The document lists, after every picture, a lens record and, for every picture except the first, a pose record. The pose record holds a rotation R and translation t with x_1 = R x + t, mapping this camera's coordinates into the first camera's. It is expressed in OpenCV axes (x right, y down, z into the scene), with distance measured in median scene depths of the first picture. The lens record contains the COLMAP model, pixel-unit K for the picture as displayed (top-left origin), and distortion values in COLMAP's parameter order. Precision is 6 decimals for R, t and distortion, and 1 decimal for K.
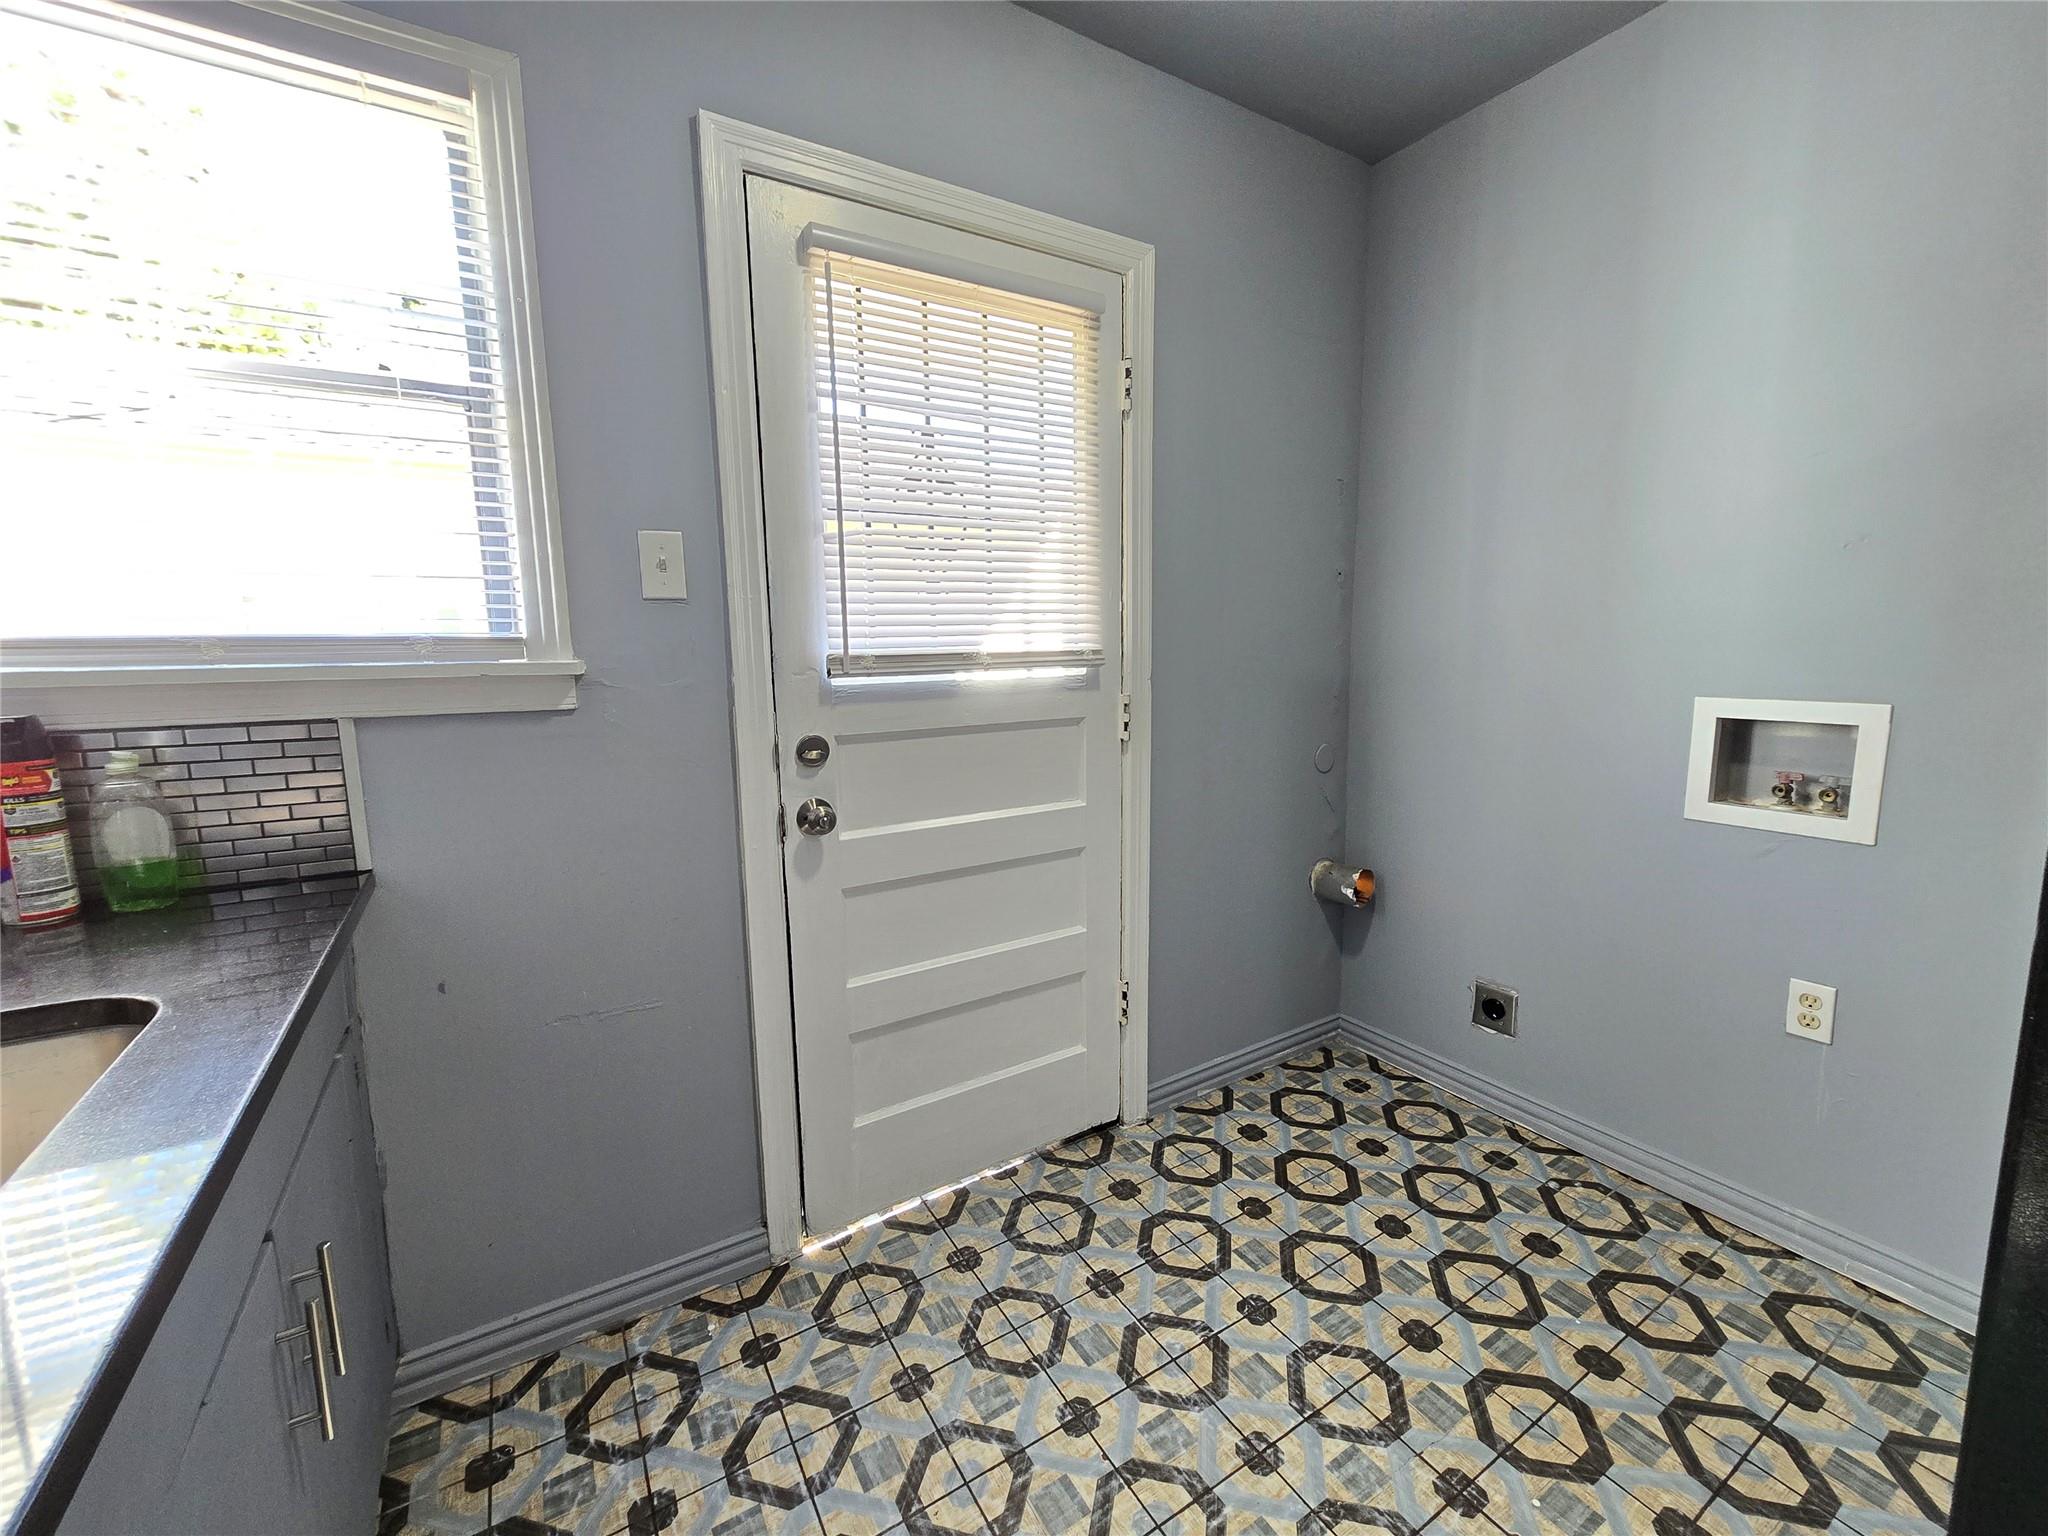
lens RADIAL K [[840.9, 0, 1036.0], [0, 840.9, 762.9], [0, 0, 1]] dist [-0.002322, -0.002887]
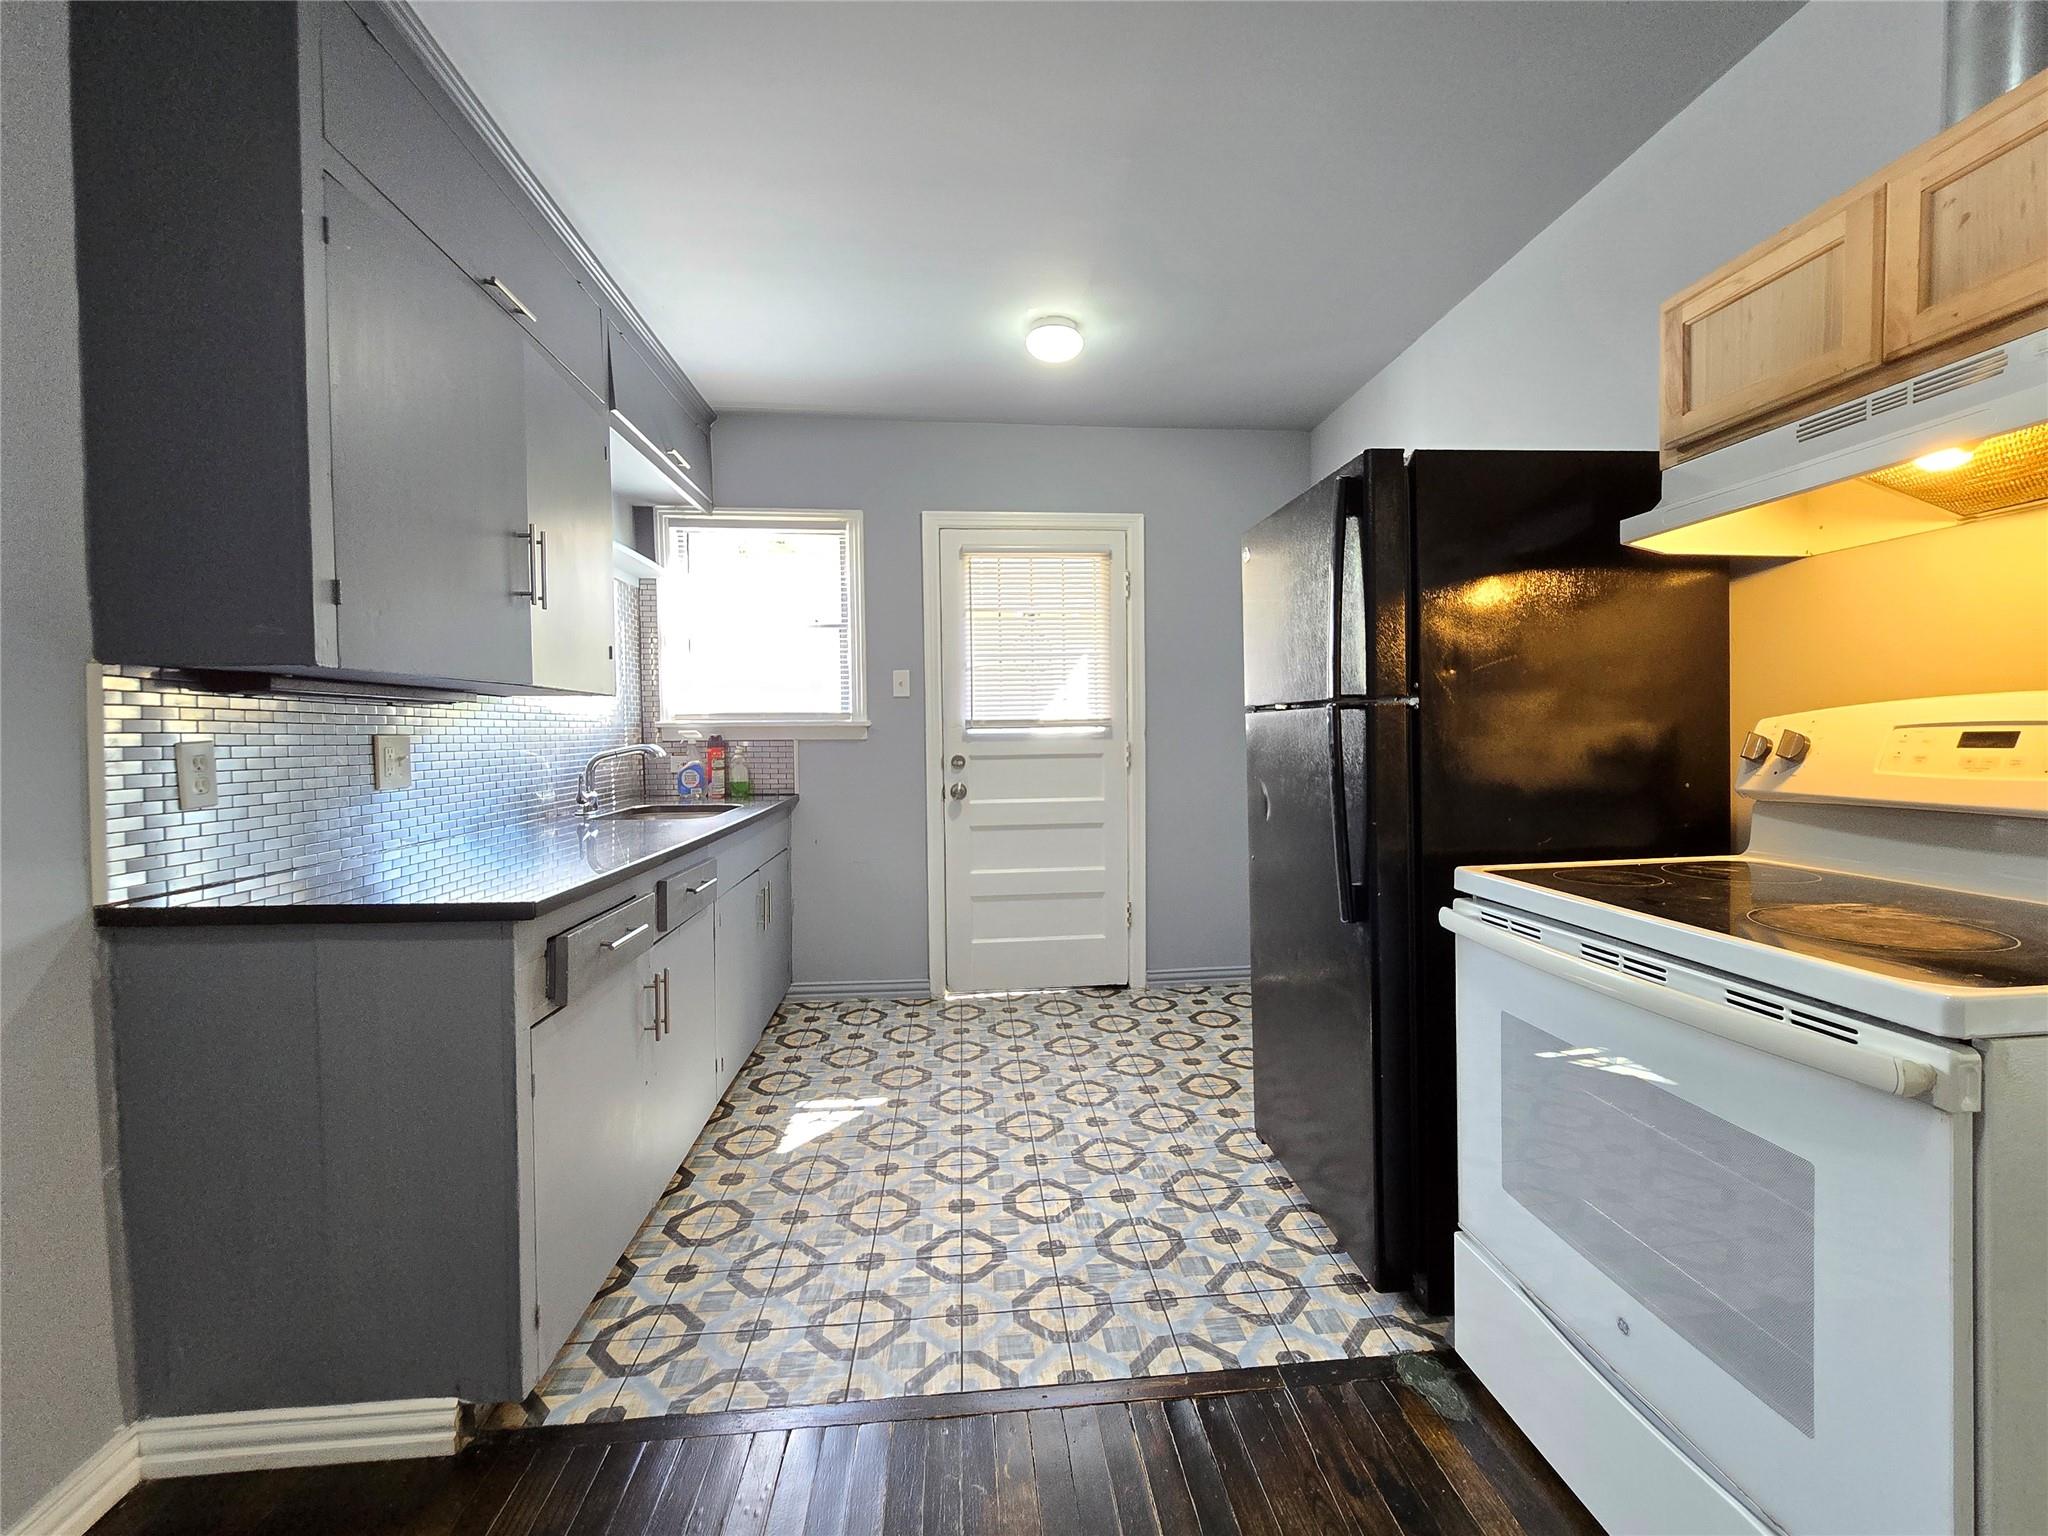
lens RADIAL K [[840.9, 0, 1027.0], [0, 840.9, 761.6], [0, 0, 1]] dist [-0.002322, -0.002887]
pose [[0.889051, 0.017943, -0.457456, 0.937603], [-0.065411, 0.993958, -0.088138, 0.173387], [0.453111, 0.108282, 0.884853, -0.924840]]
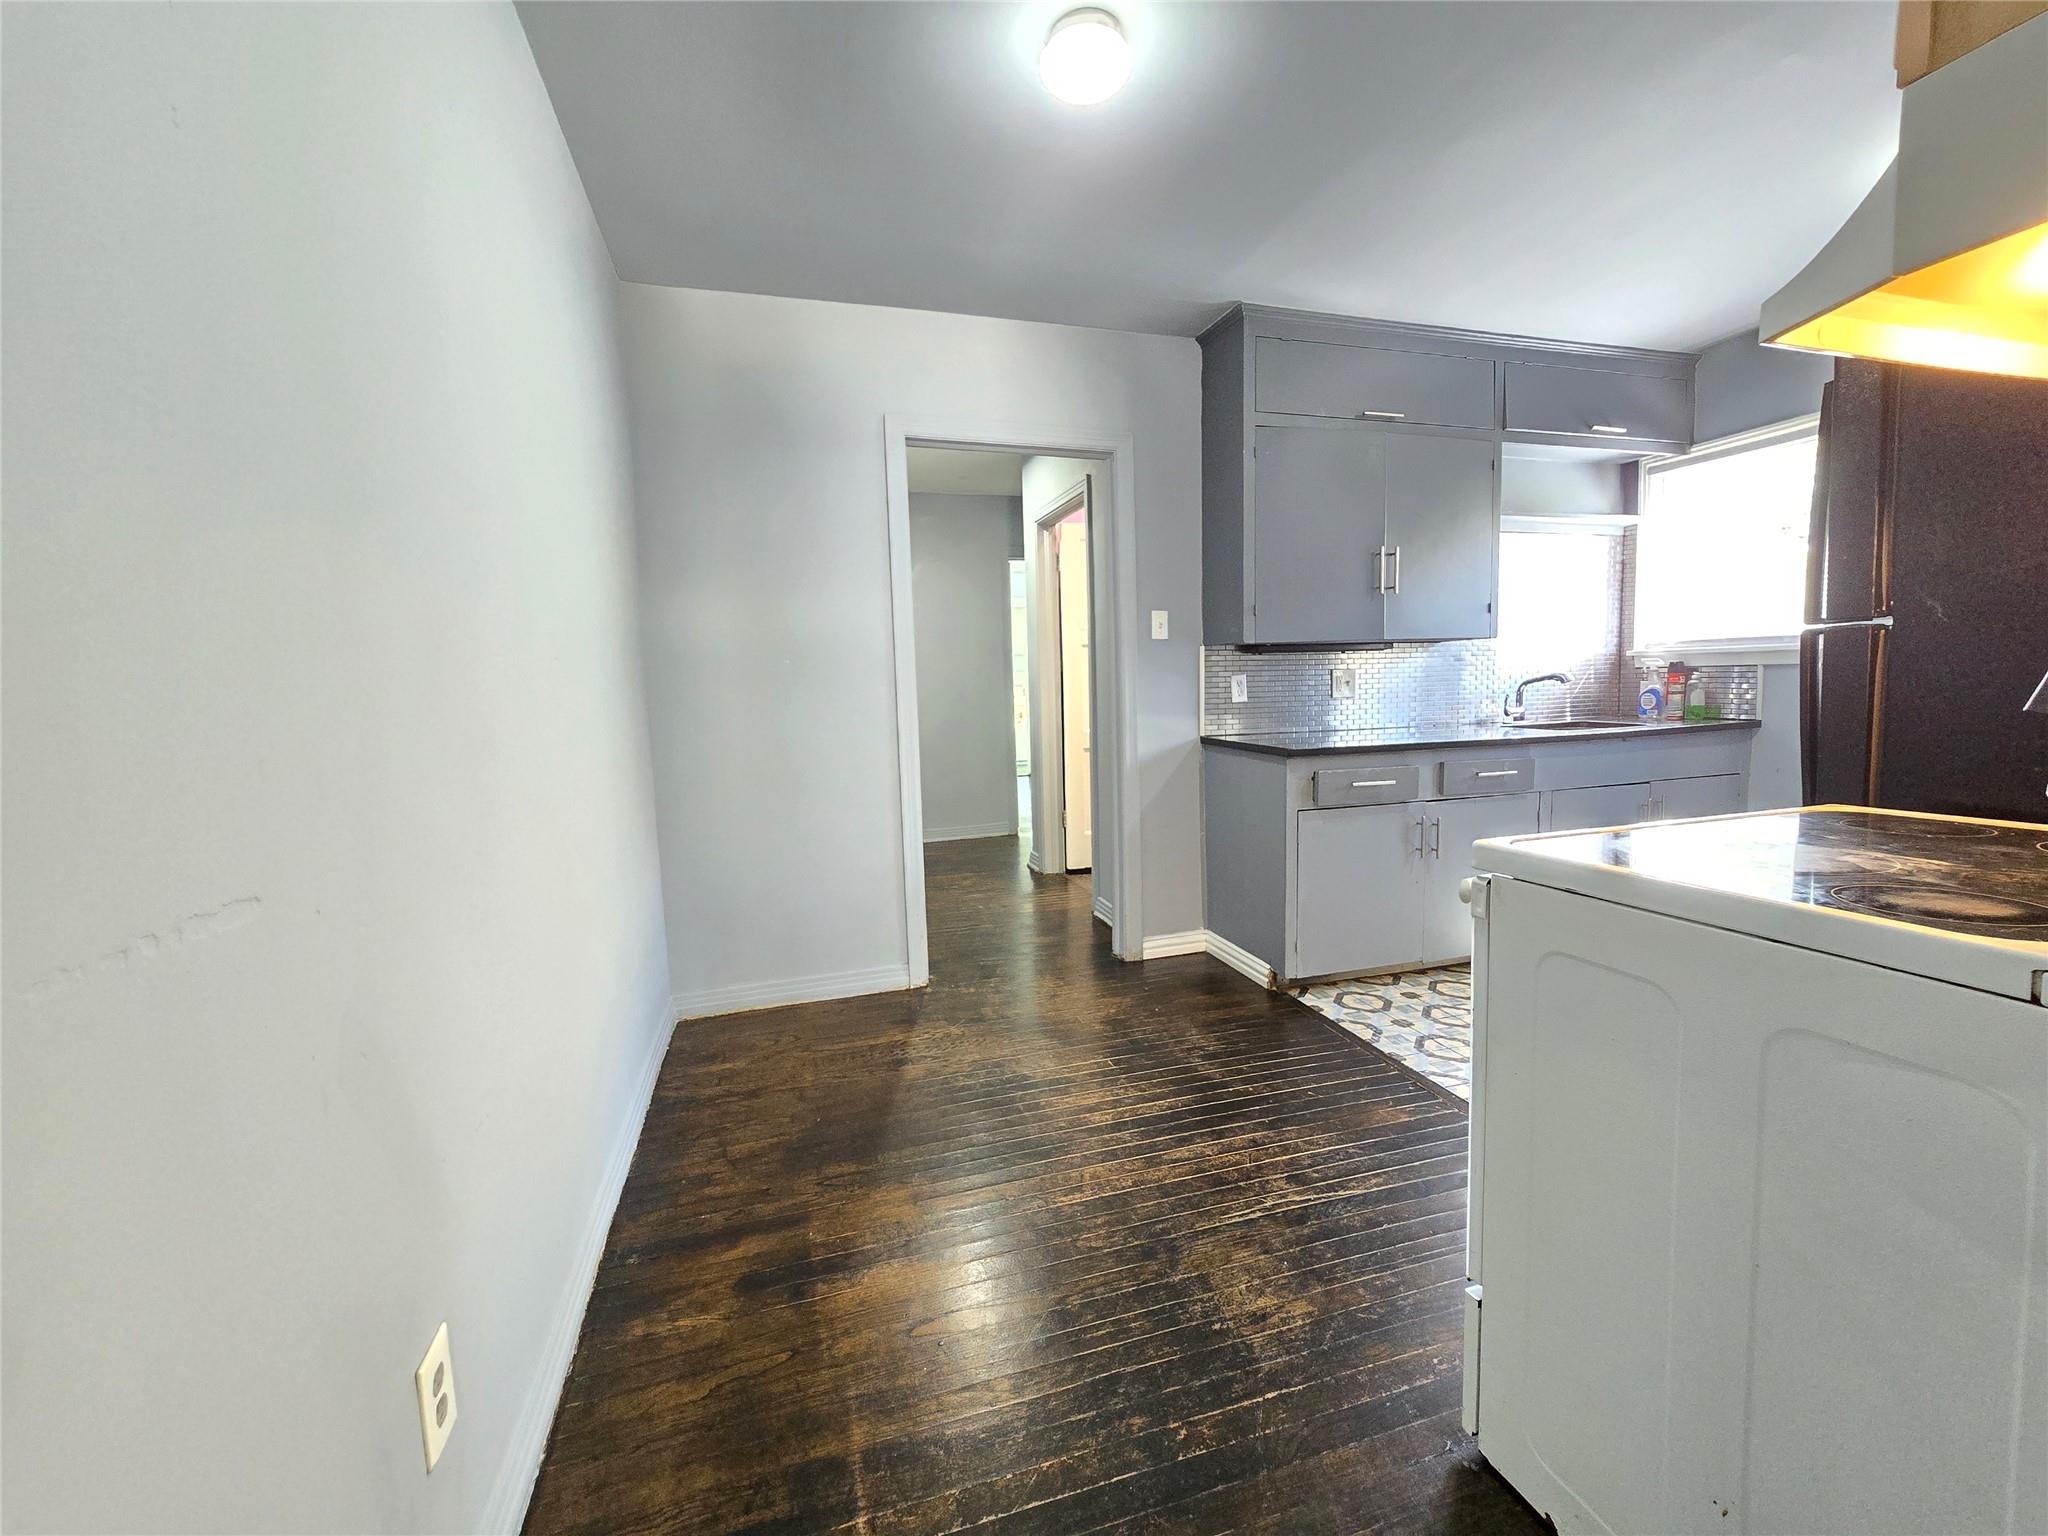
lens RADIAL K [[840.9, 0, 1033.9], [0, 840.9, 759.2], [0, 0, 1]] dist [-0.002322, -0.002887]
pose [[-0.285500, 0.106266, -0.952469, 2.019562], [-0.106473, 0.984164, 0.141718, 0.093420], [0.952446, 0.141873, -0.269665, -0.414211]]
